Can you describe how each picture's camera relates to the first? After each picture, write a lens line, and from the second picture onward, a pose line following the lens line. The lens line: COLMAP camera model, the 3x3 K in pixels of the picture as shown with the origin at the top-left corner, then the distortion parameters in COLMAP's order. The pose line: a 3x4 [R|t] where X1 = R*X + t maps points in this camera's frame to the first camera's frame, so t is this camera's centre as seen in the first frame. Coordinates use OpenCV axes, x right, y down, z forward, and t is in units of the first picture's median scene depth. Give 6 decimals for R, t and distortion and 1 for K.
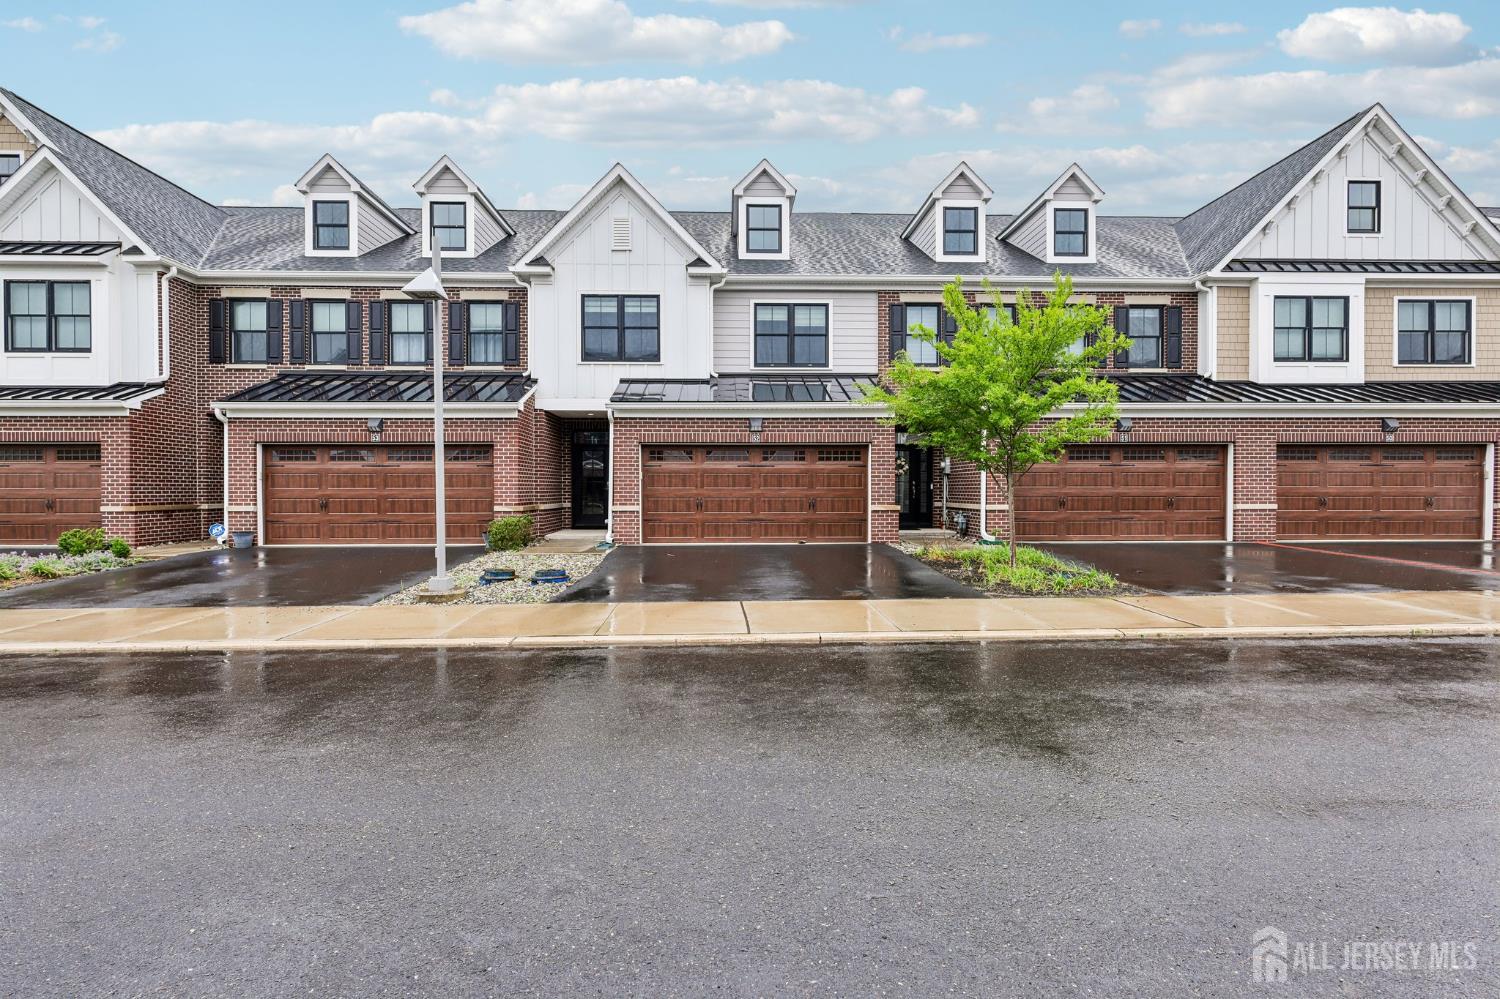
lens RADIAL K [[641.7, 0, 750.0], [0, 641.7, 499.5], [0, 0, 1]] dist [-0.001229, 0.000229]
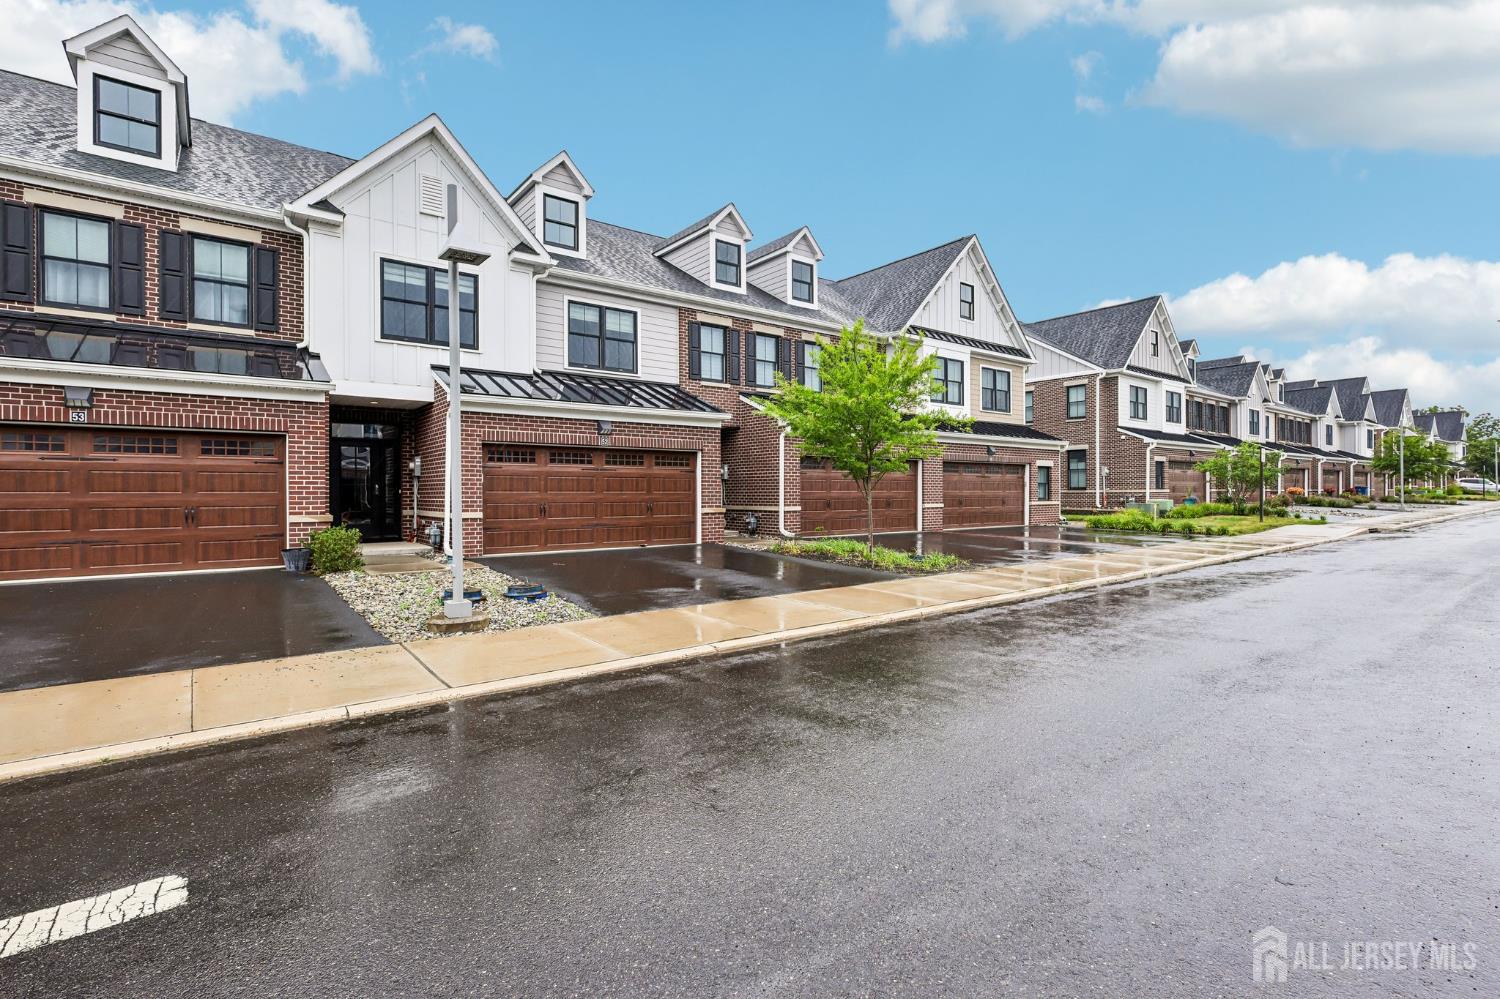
lens RADIAL K [[703.0, 0, 752.4], [0, 703.0, 488.6], [0, 0, 1]] dist [-0.002026, -0.000897]
pose [[0.807382, 0.002811, 0.590022, -0.403931], [0.011014, 0.999743, -0.019833, 0.000313], [-0.589926, 0.022511, 0.807144, -0.004857]]
